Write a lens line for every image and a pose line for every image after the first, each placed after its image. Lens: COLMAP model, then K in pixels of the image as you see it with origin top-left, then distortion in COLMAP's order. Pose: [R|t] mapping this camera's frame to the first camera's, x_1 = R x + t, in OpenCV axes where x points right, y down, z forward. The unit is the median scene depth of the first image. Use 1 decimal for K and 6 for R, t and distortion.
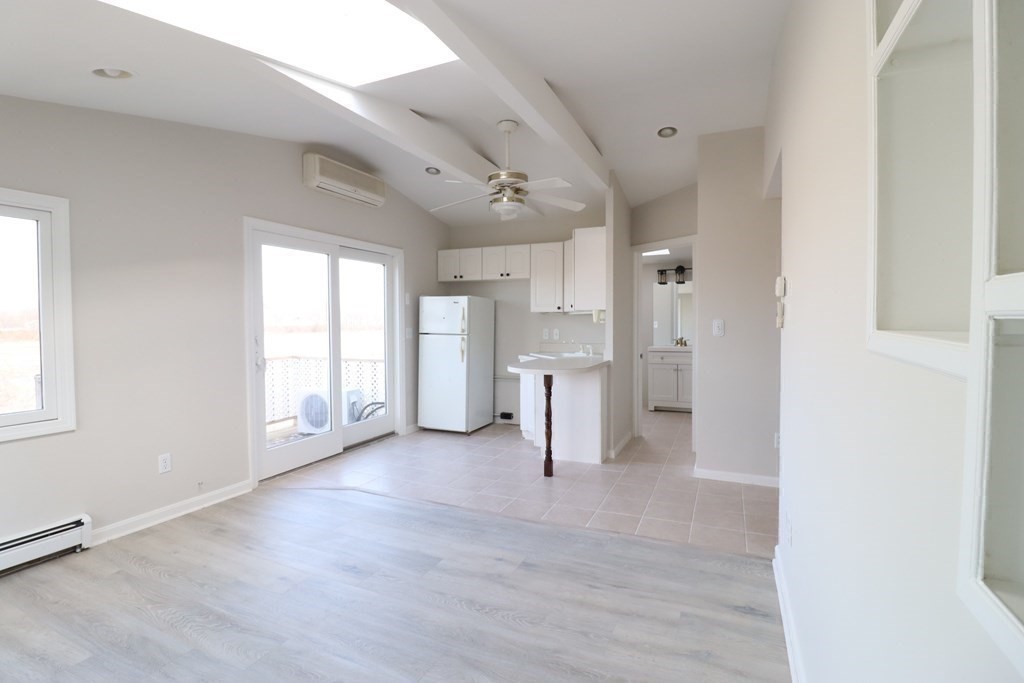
lens RADIAL K [[482.6, 0, 510.8], [0, 482.6, 341.5], [0, 0, 1]] dist [-0.005393, -0.000967]
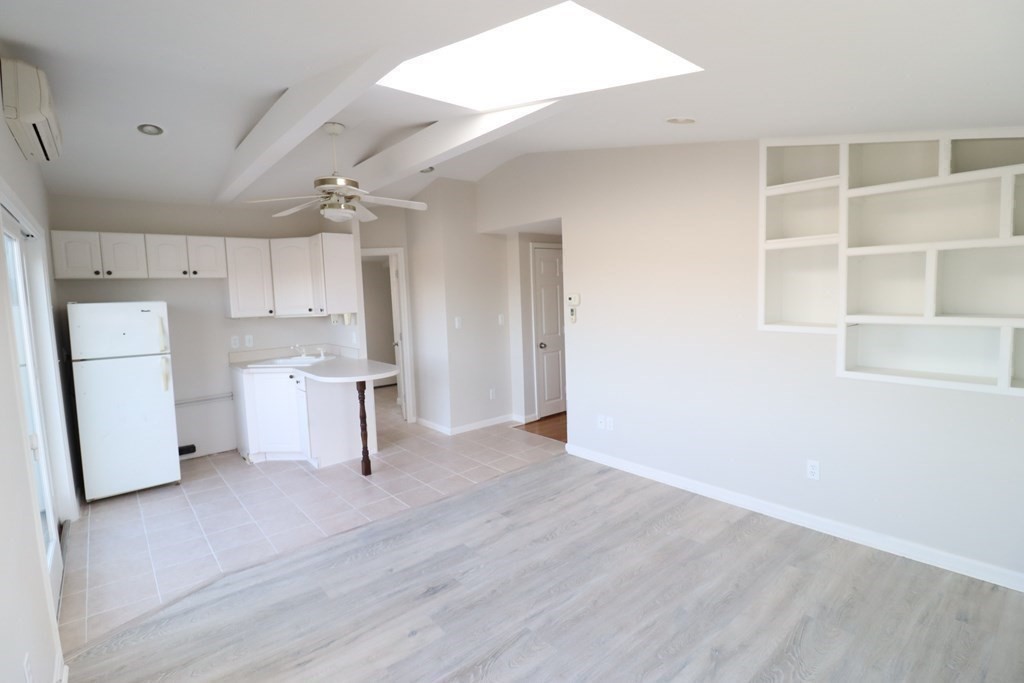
lens RADIAL K [[482.6, 0, 510.8], [0, 482.6, 334.5], [0, 0, 1]] dist [-0.005393, -0.000967]
pose [[0.427106, -0.090136, 0.899698, -0.743168], [0.073079, 0.995205, 0.065012, -0.072969], [-0.901244, 0.037982, 0.431645, 0.270091]]
